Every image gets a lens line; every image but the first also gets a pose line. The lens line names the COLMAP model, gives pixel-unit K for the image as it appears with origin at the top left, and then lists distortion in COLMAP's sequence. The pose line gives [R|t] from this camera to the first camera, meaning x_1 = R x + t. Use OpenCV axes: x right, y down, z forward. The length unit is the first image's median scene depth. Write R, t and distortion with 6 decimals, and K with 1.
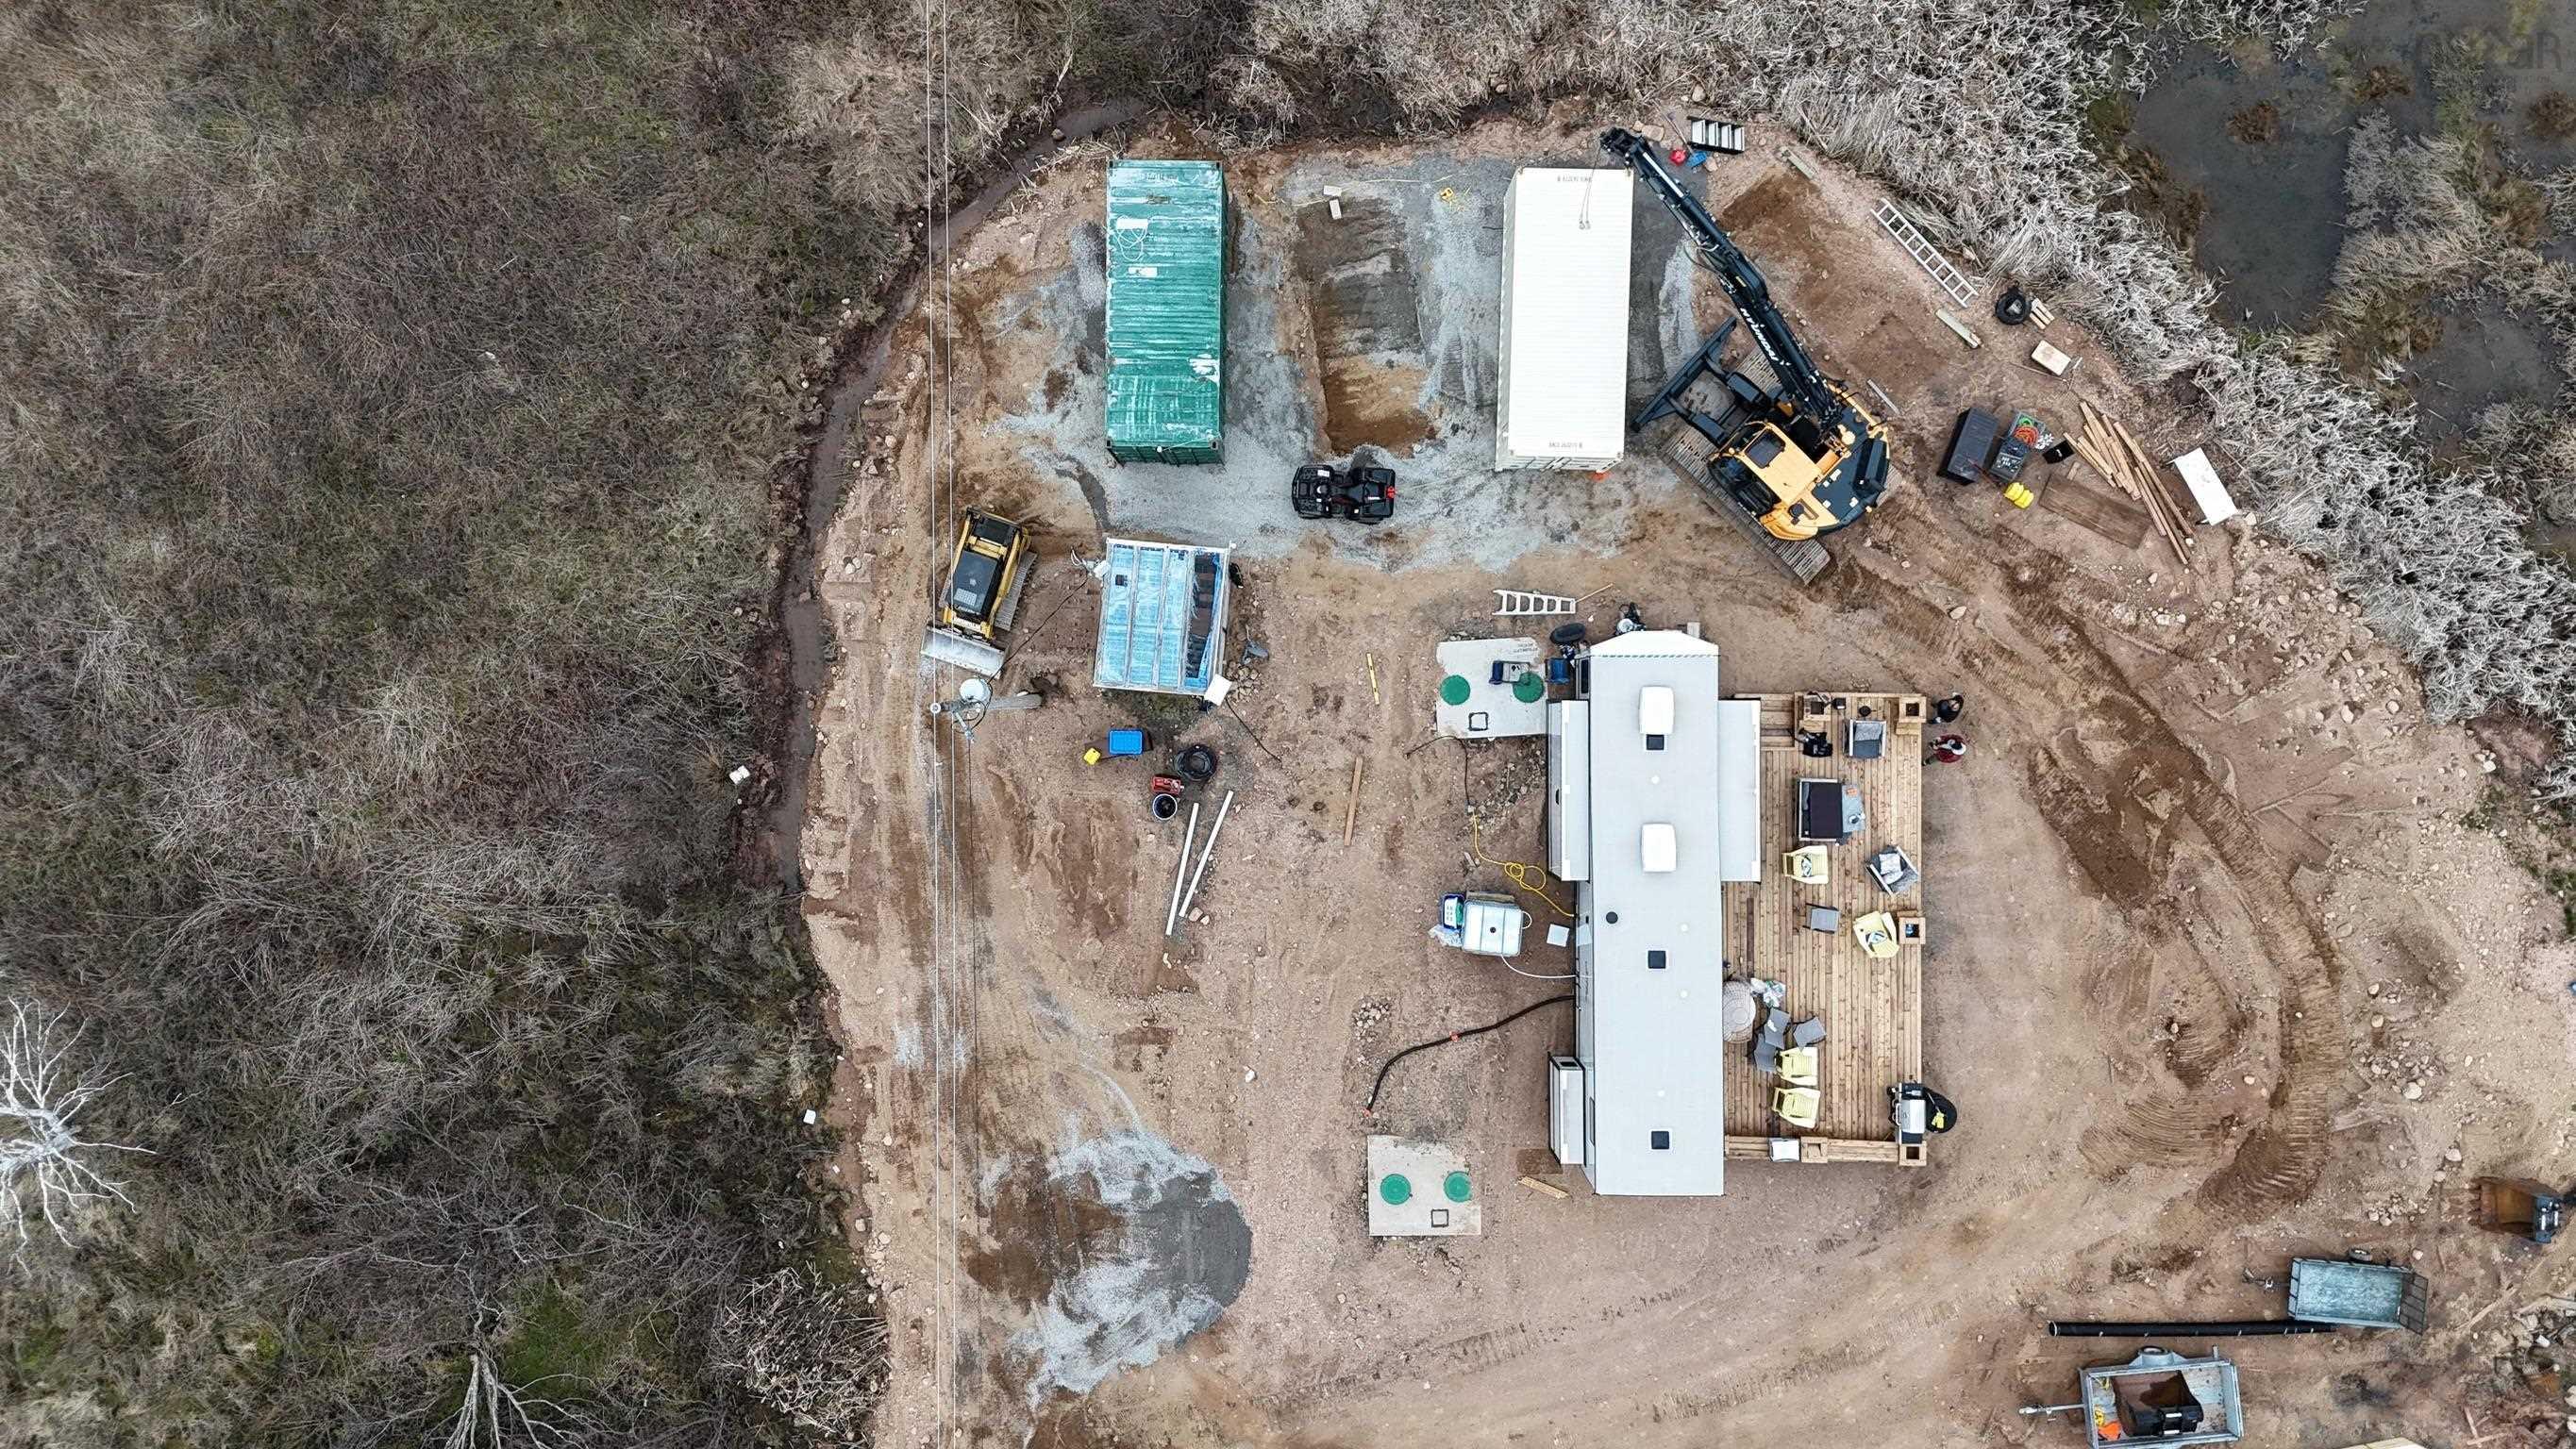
lens RADIAL K [[1985.5, 0, 1288.0], [0, 1985.5, 724.5], [0, 0, 1]] dist [0.051163, -0.002841]
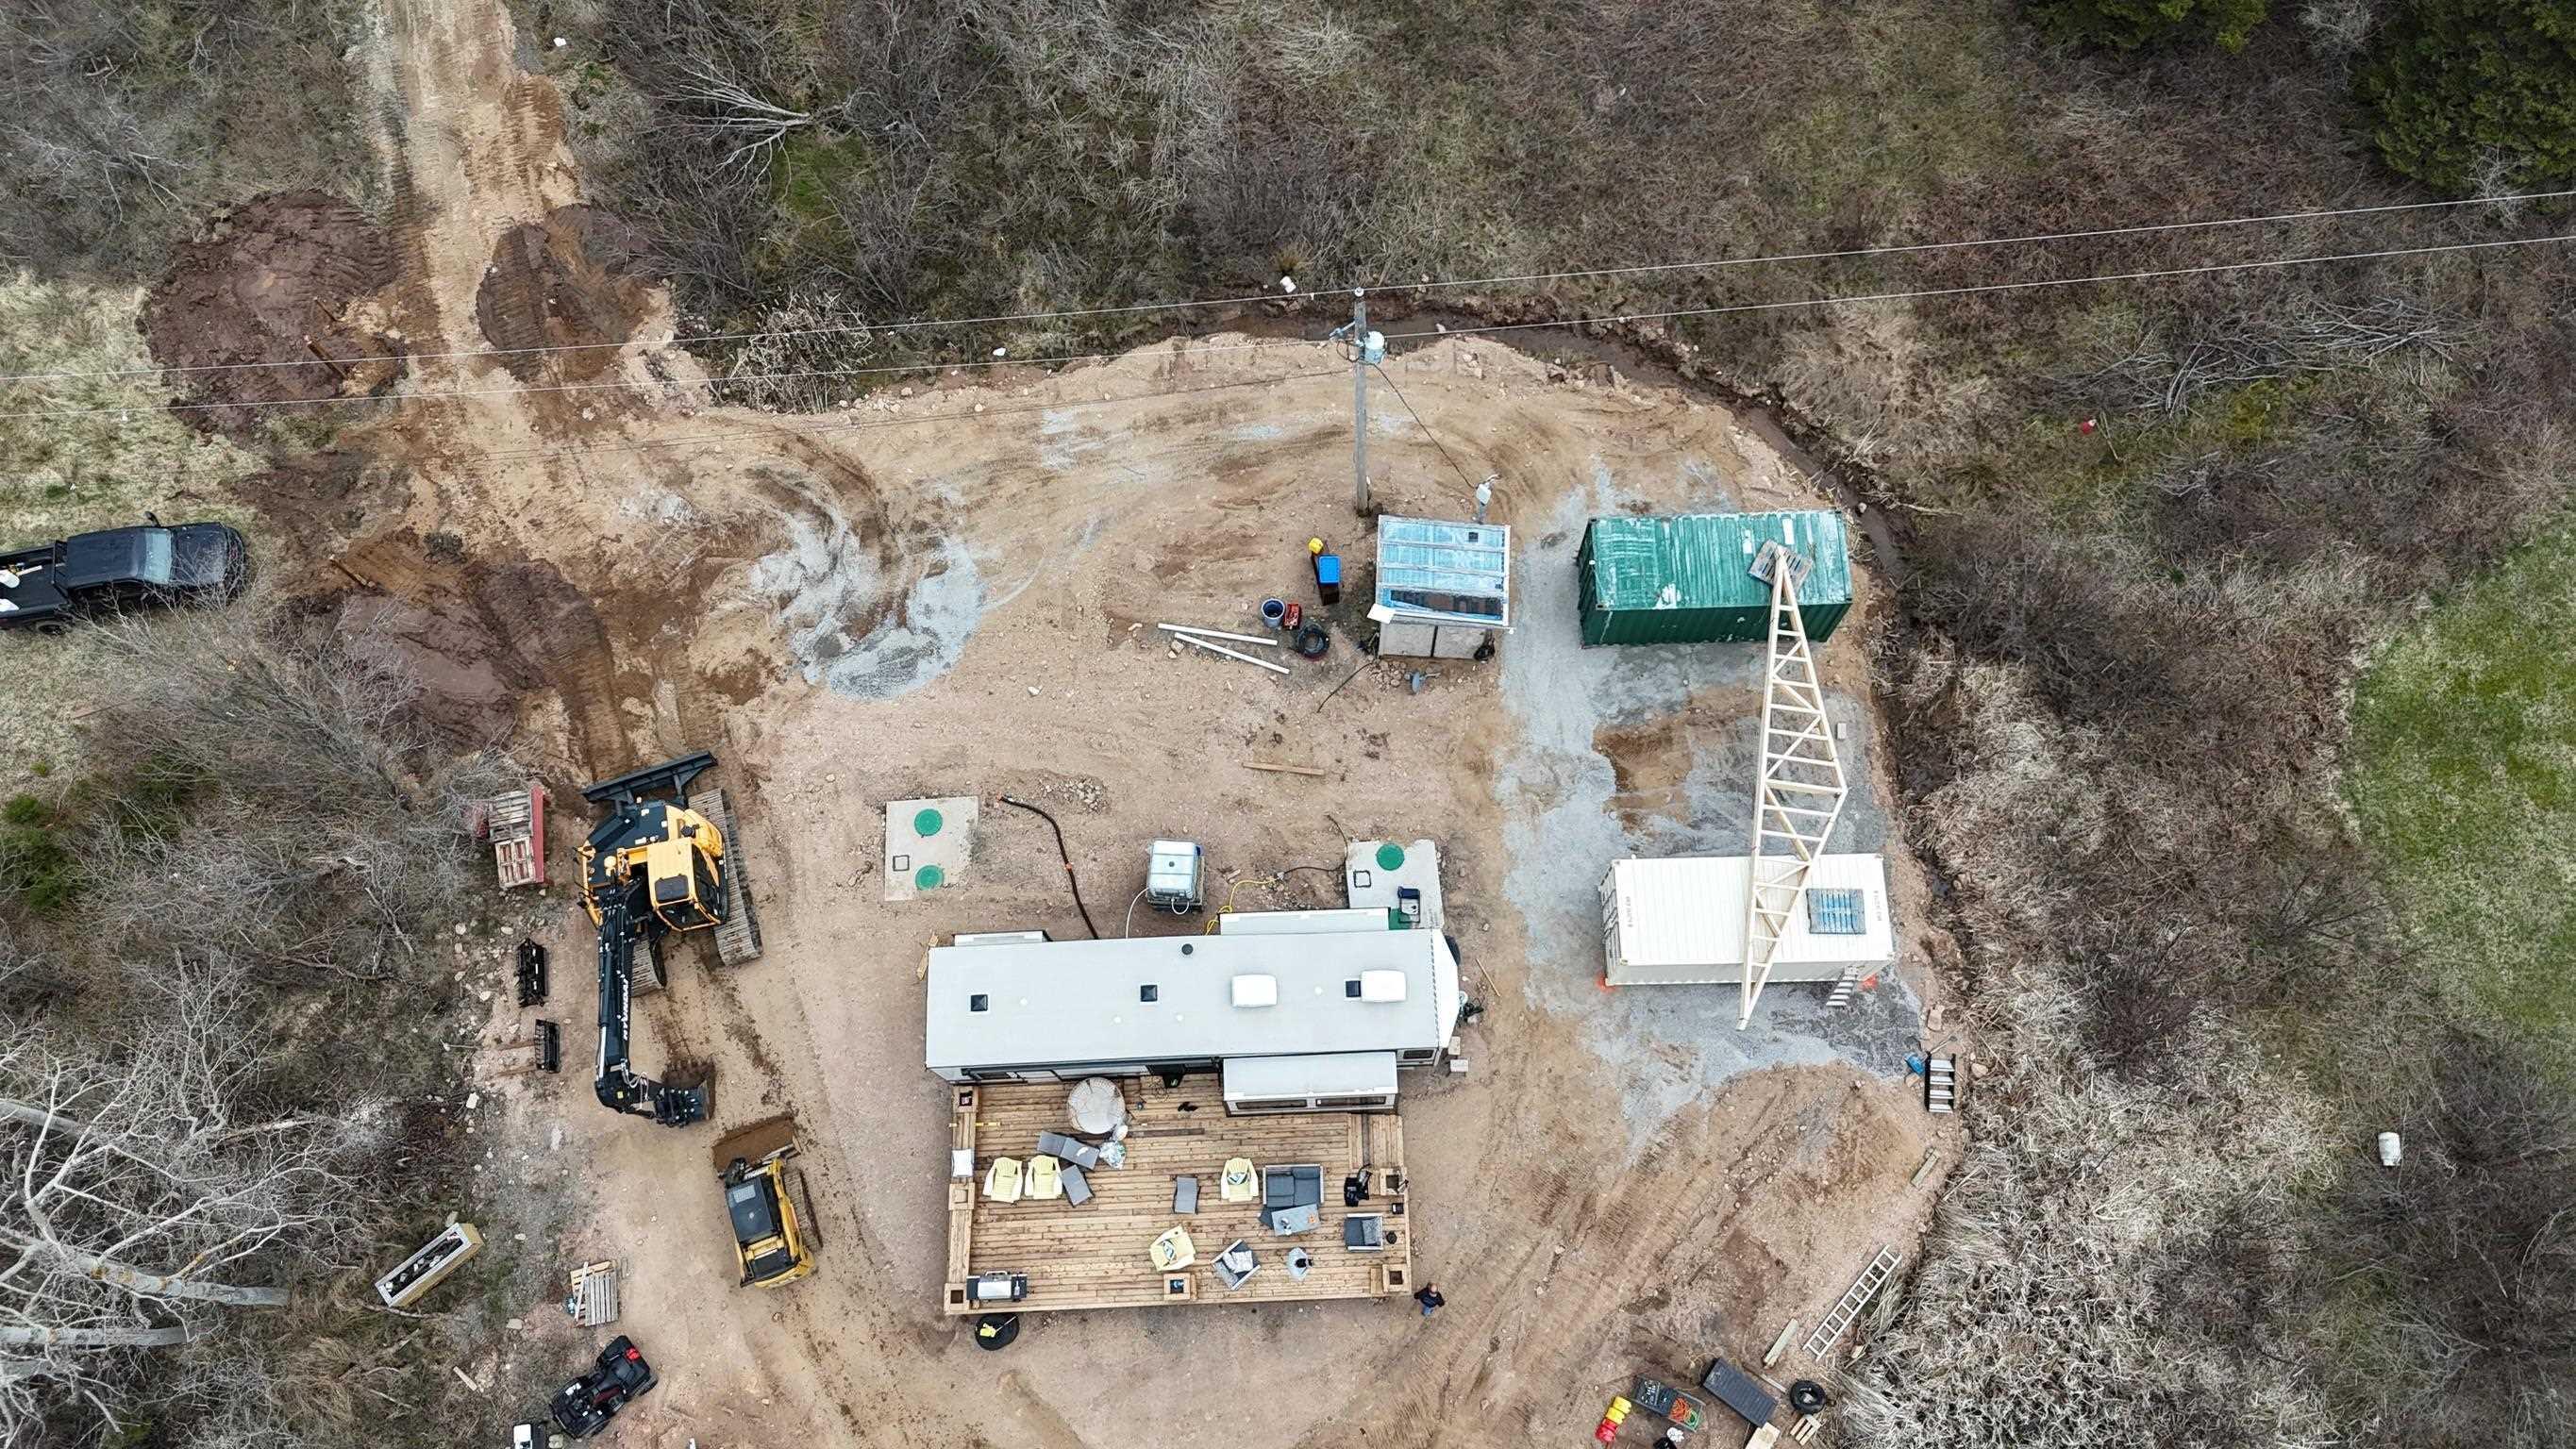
lens RADIAL K [[1985.5, 0, 1288.0], [0, 1985.5, 724.5], [0, 0, 1]] dist [0.051163, -0.002841]
pose [[0.035581, 0.948854, -0.313703, 0.348656], [-0.999270, 0.038137, 0.002013, 0.033214], [0.013874, 0.313403, 0.949519, -0.043789]]
